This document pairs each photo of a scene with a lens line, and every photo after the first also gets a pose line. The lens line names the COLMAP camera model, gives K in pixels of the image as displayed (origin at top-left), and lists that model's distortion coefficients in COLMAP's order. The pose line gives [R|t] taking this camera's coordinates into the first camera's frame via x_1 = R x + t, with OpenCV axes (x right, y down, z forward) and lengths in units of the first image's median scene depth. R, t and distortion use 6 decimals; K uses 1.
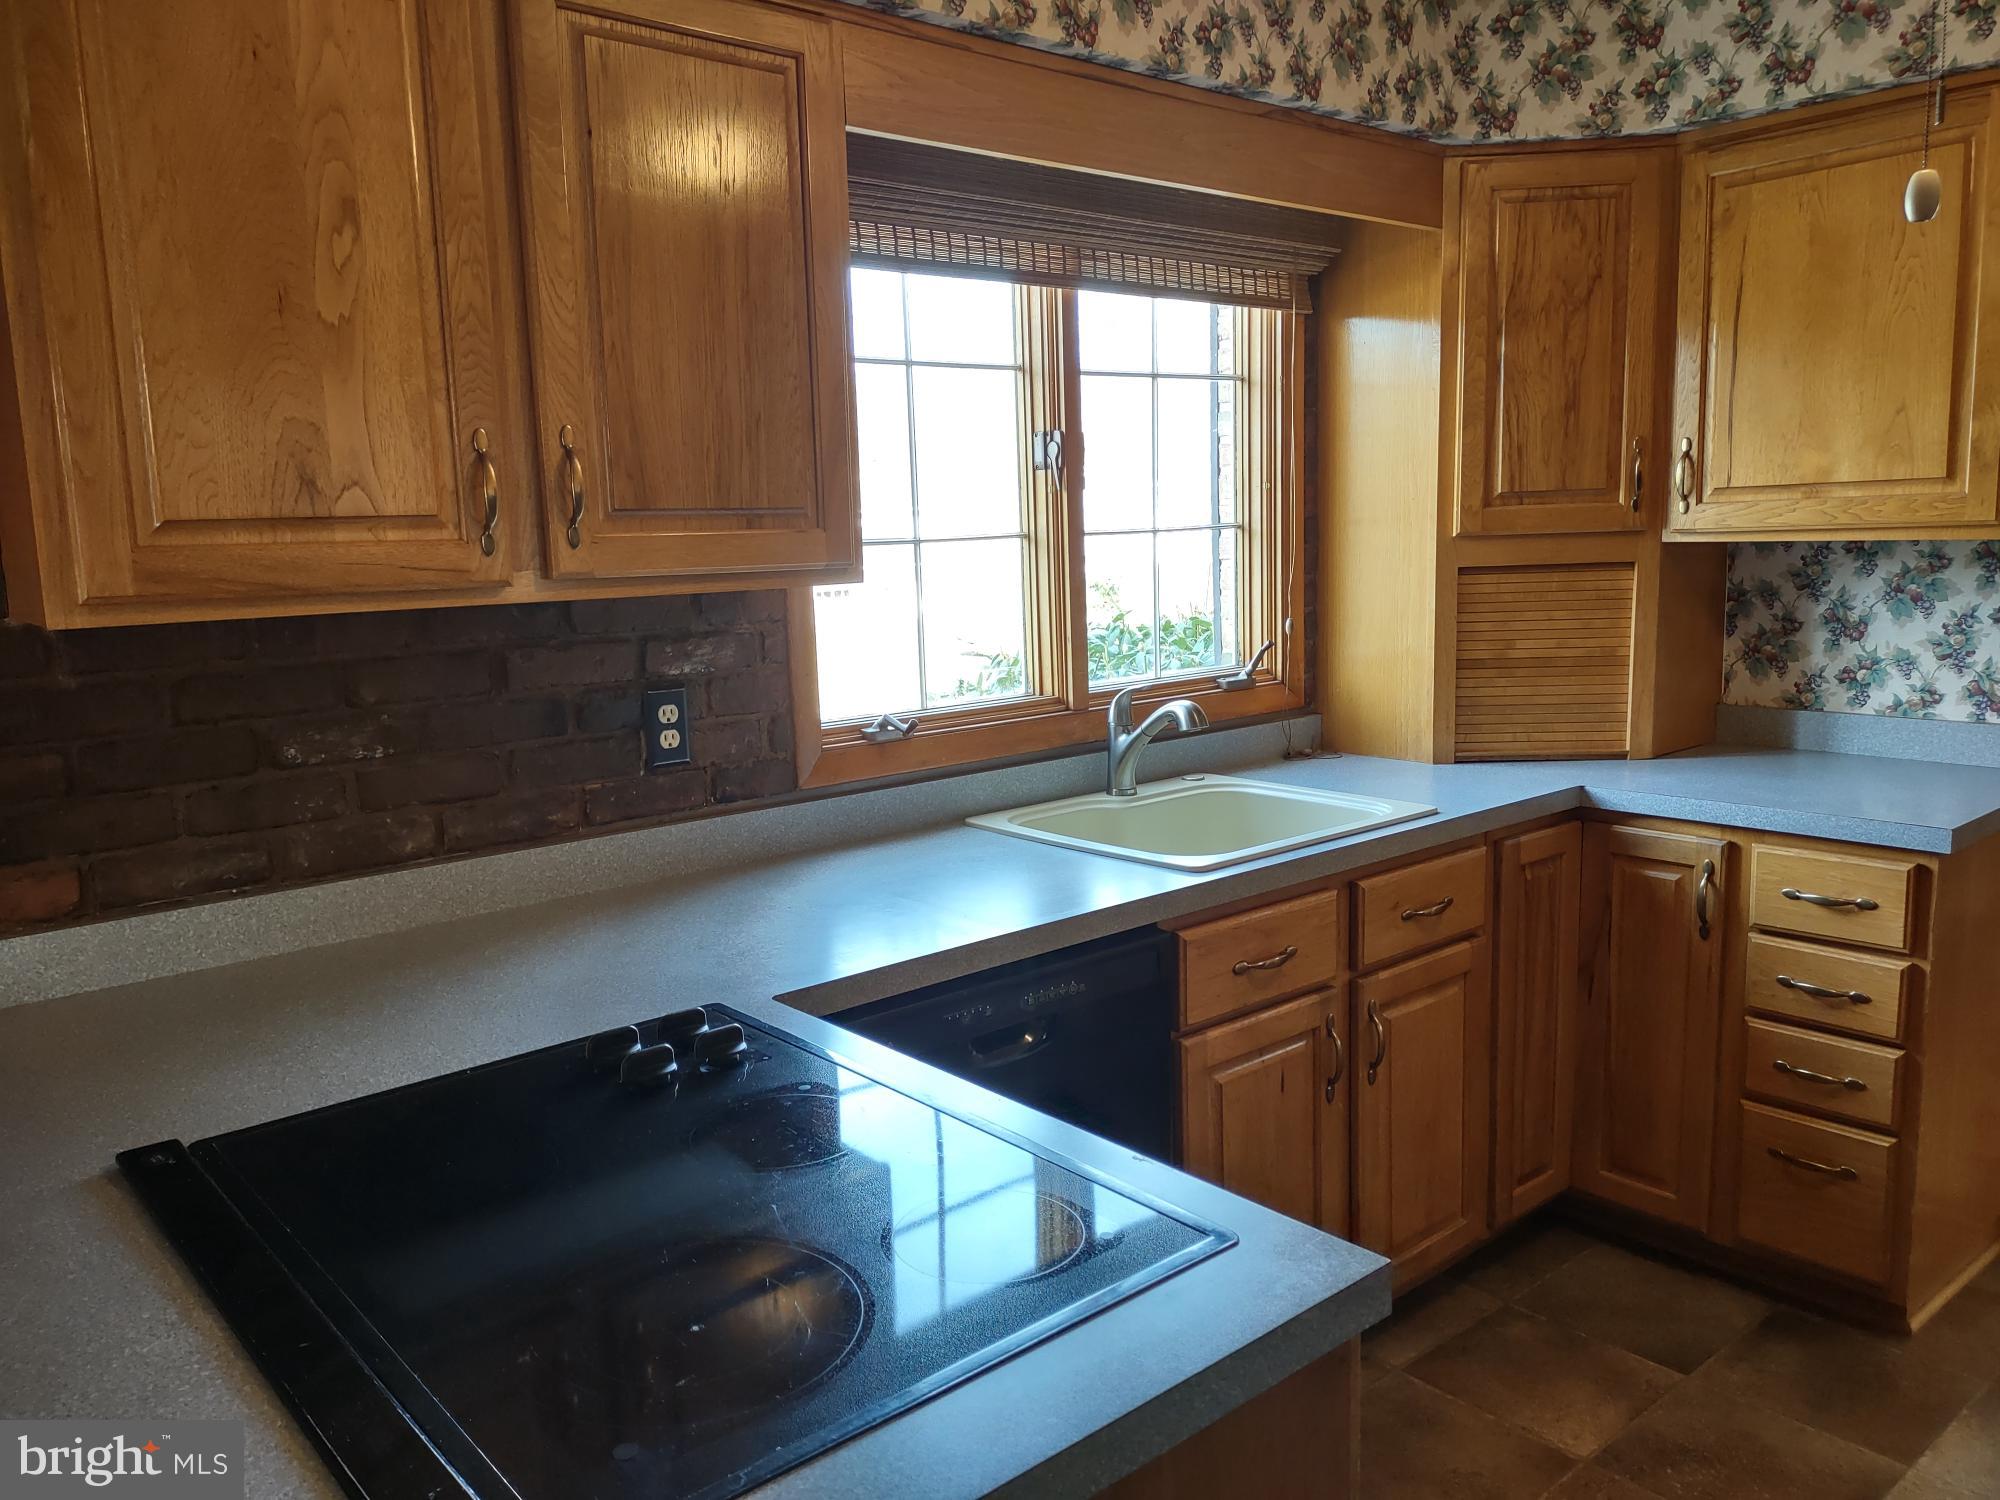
lens RADIAL K [[1489.2, 0, 976.5], [0, 1489.2, 765.6], [0, 0, 1]] dist [0.071855, -0.099055]
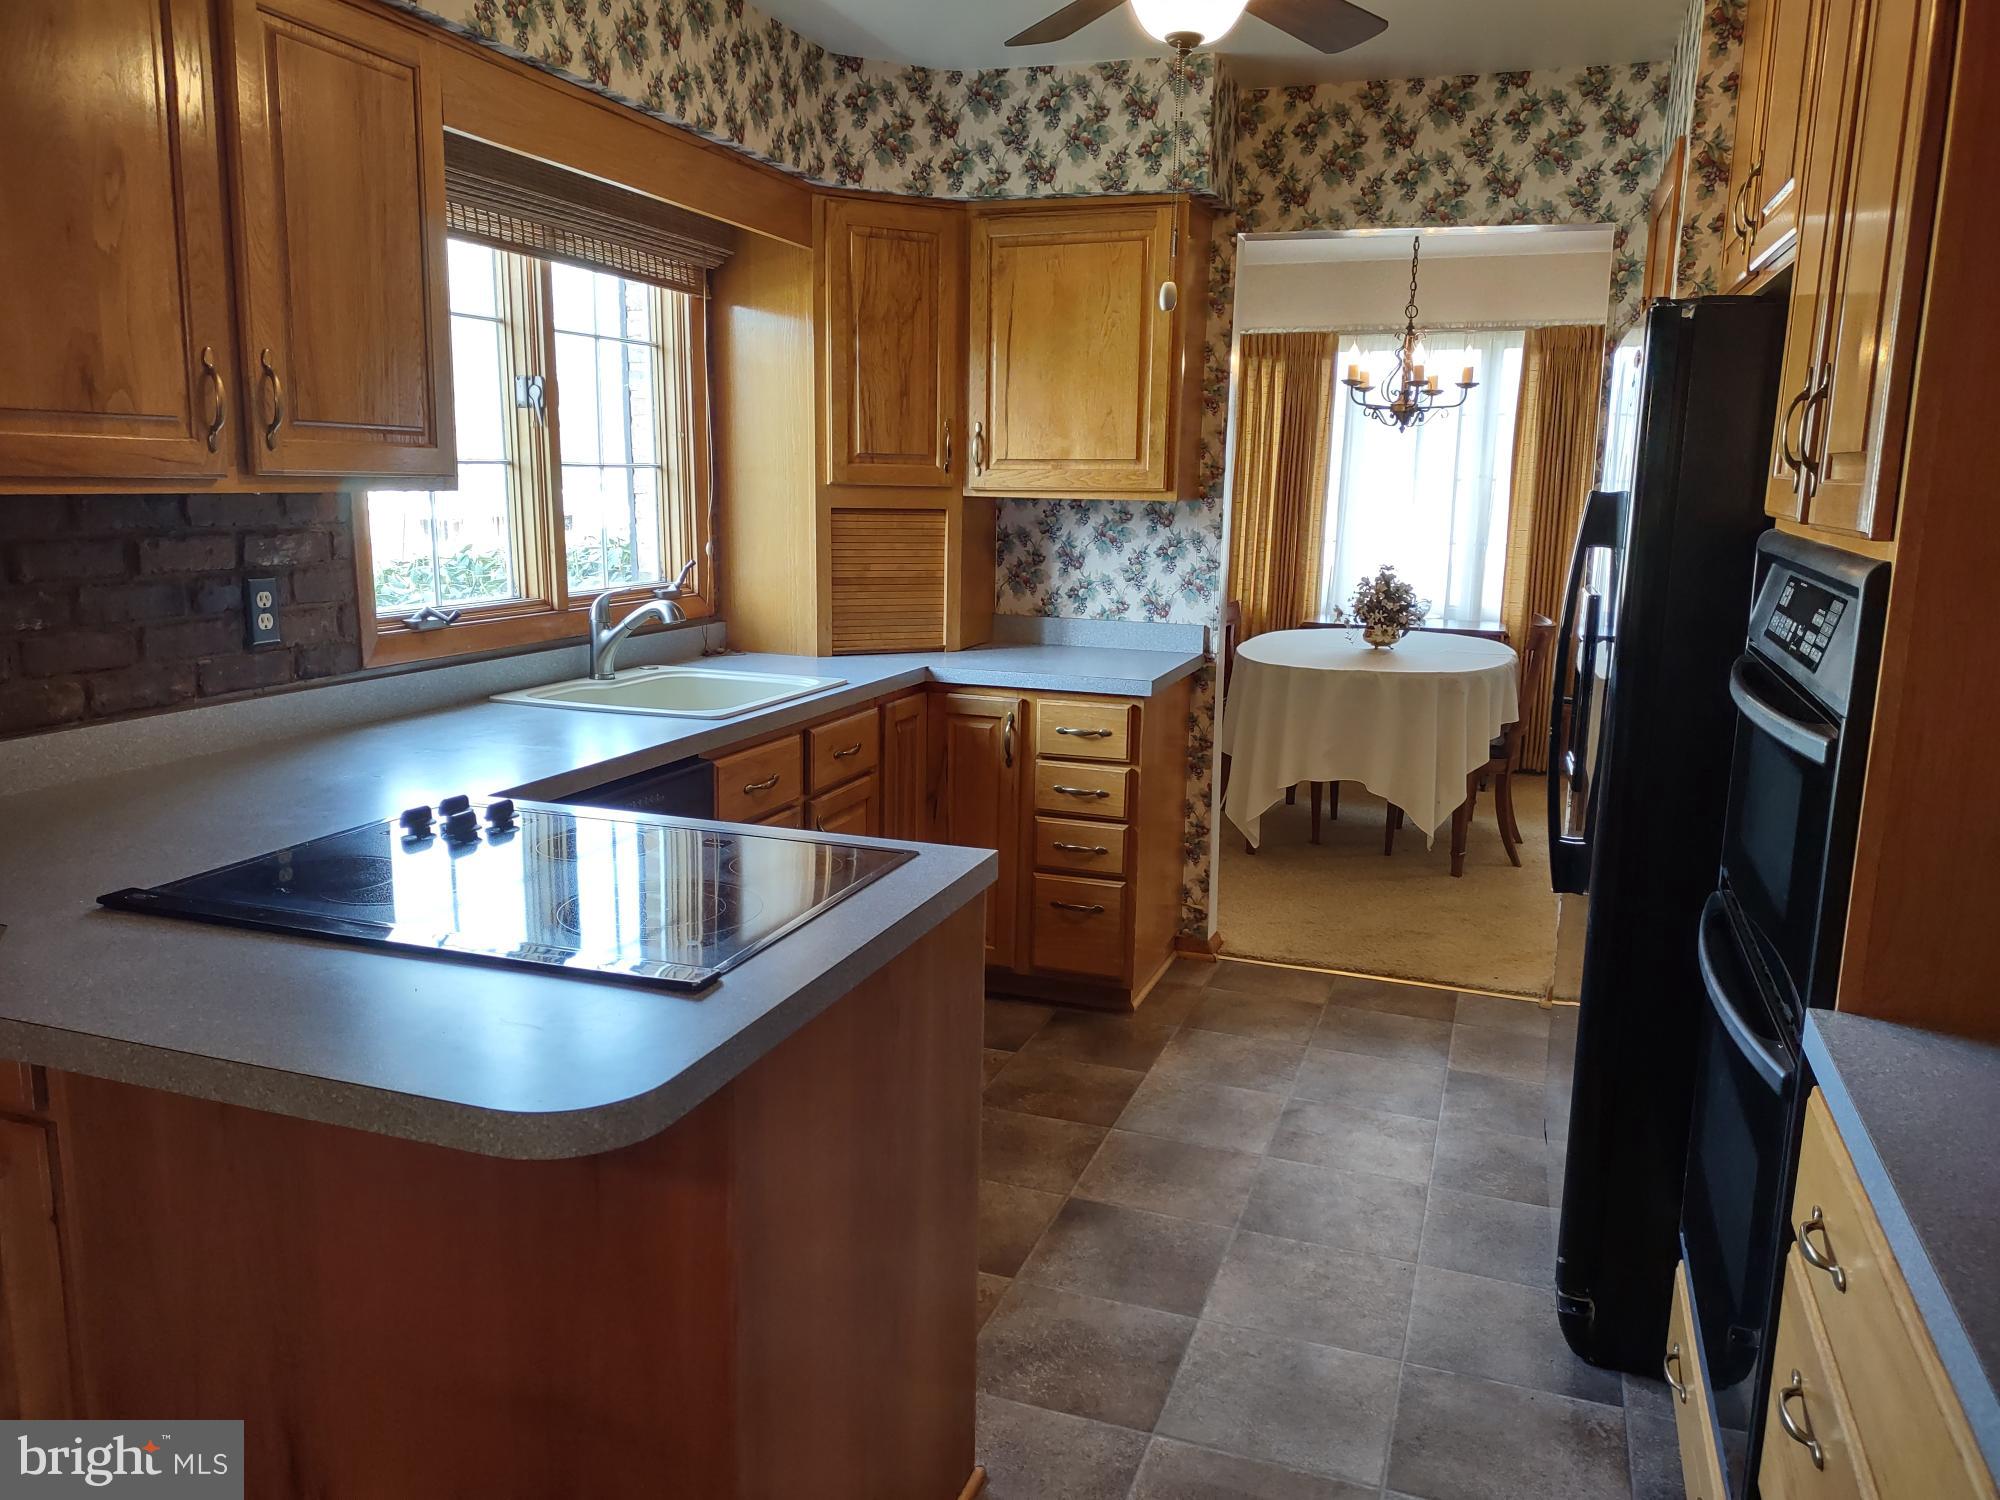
lens RADIAL K [[1489.1, 0, 981.7], [0, 1489.1, 764.0], [0, 0, 1]] dist [0.112470, -0.162007]
pose [[0.864421, -0.048195, 0.500454, -0.262068], [0.034669, 0.998739, 0.036299, 0.056684], [-0.501573, -0.014027, 0.865002, -0.241046]]
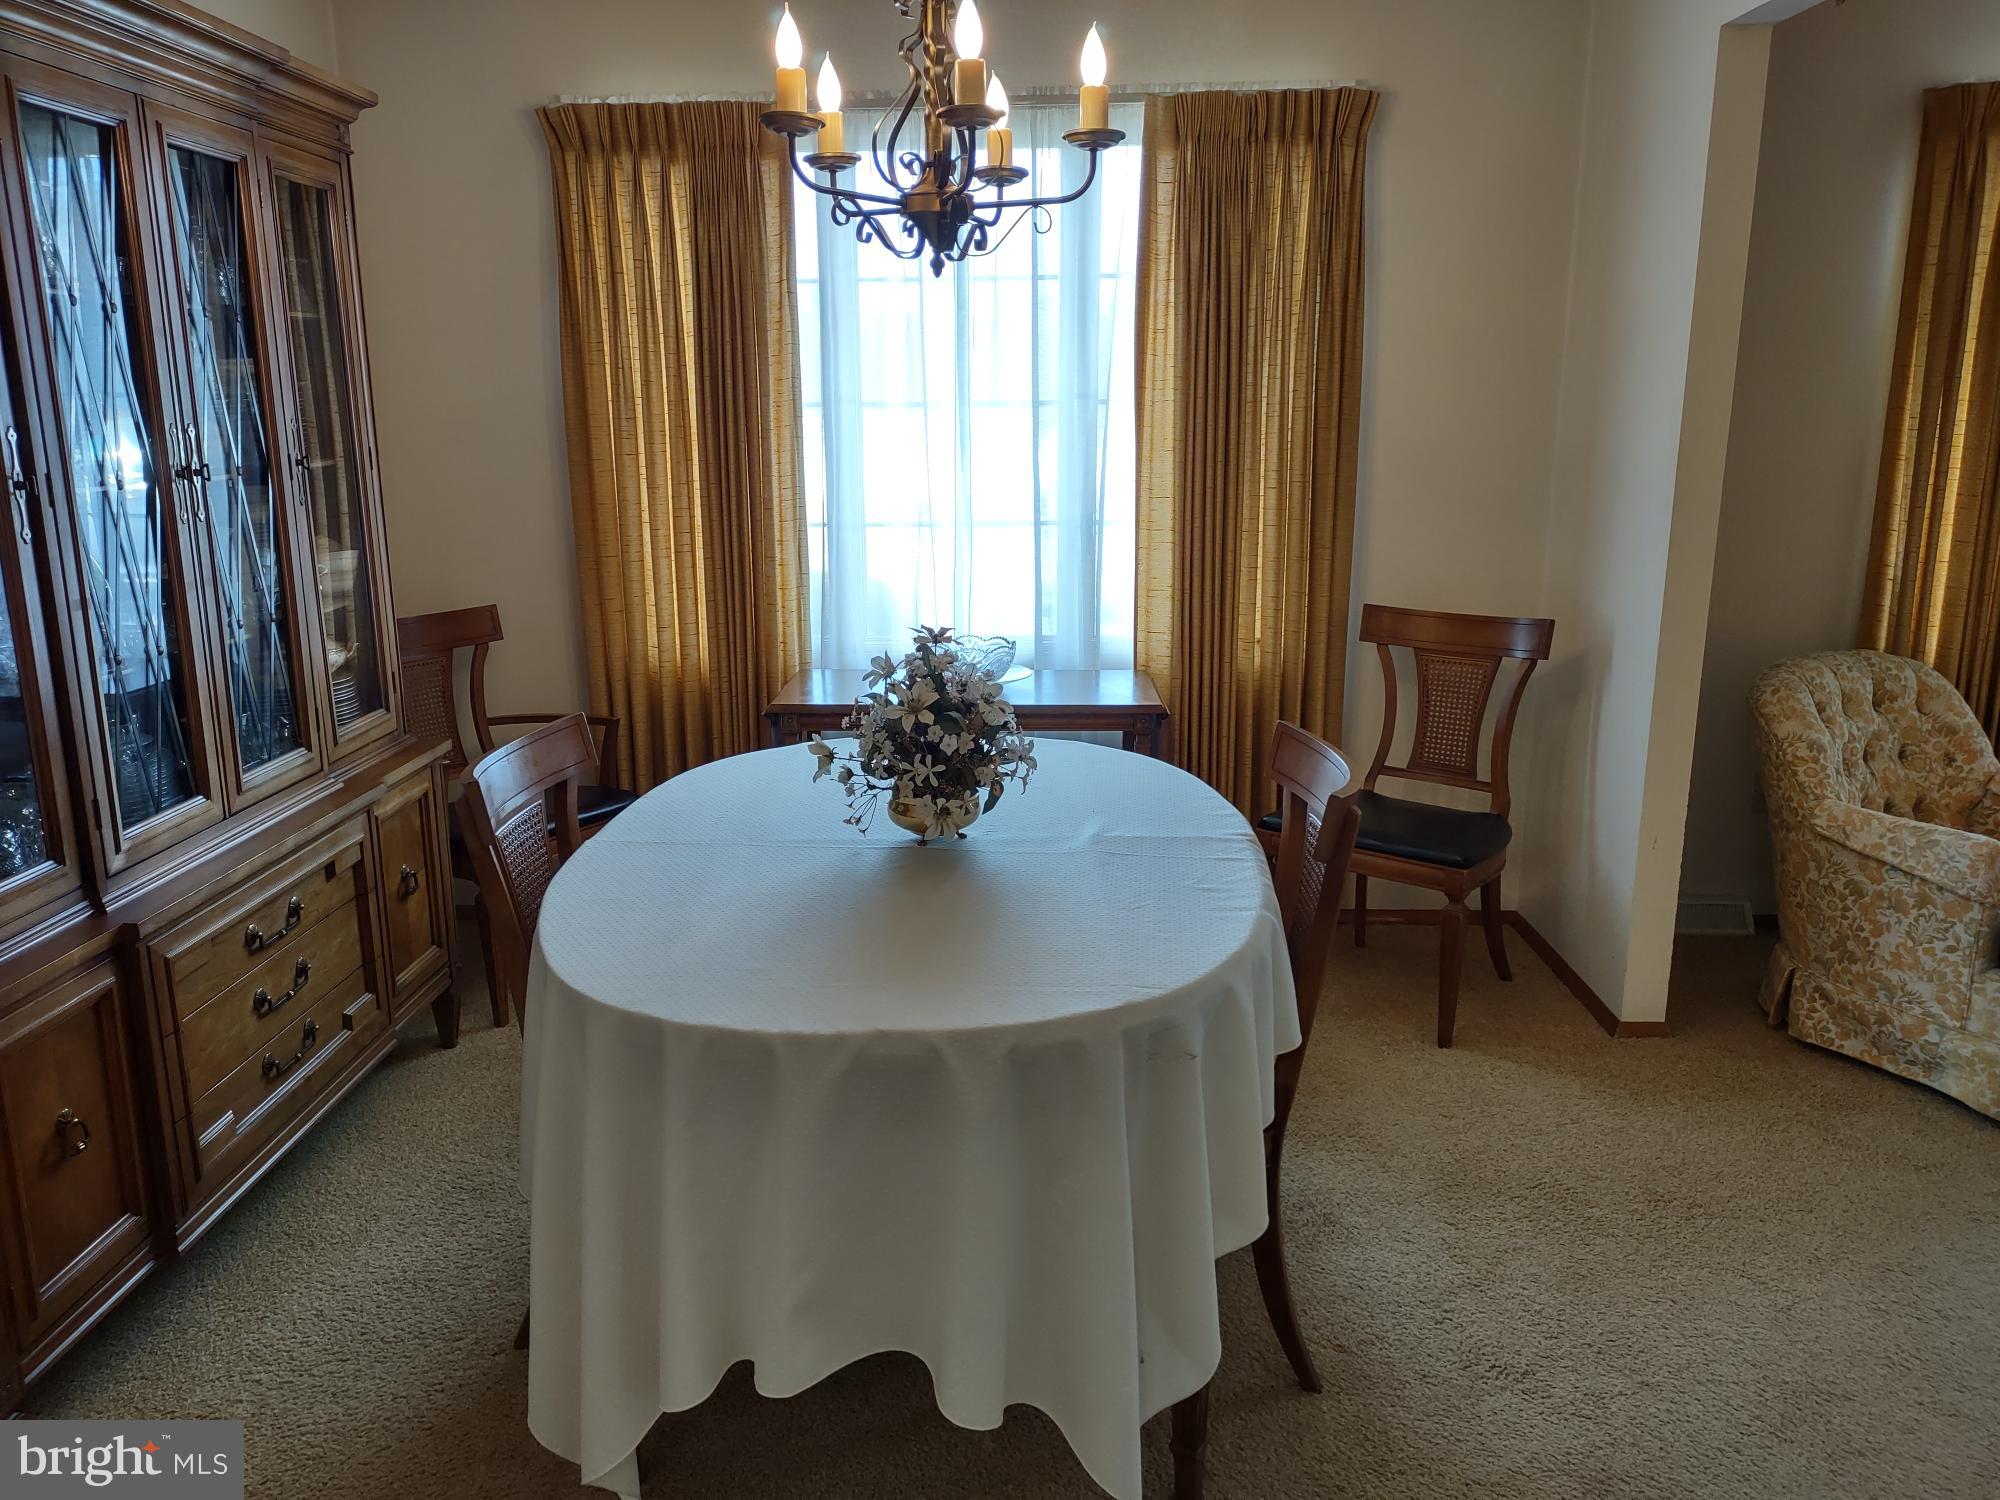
lens RADIAL K [[1489.1, 0, 981.7], [0, 1489.1, 764.0], [0, 0, 1]] dist [0.112470, -0.162007]
pose [[0.674615, -0.145511, 0.723686, 0.721615], [0.104653, 0.989329, 0.101366, -0.132521], [-0.730714, 0.007353, 0.682644, 0.731064]]
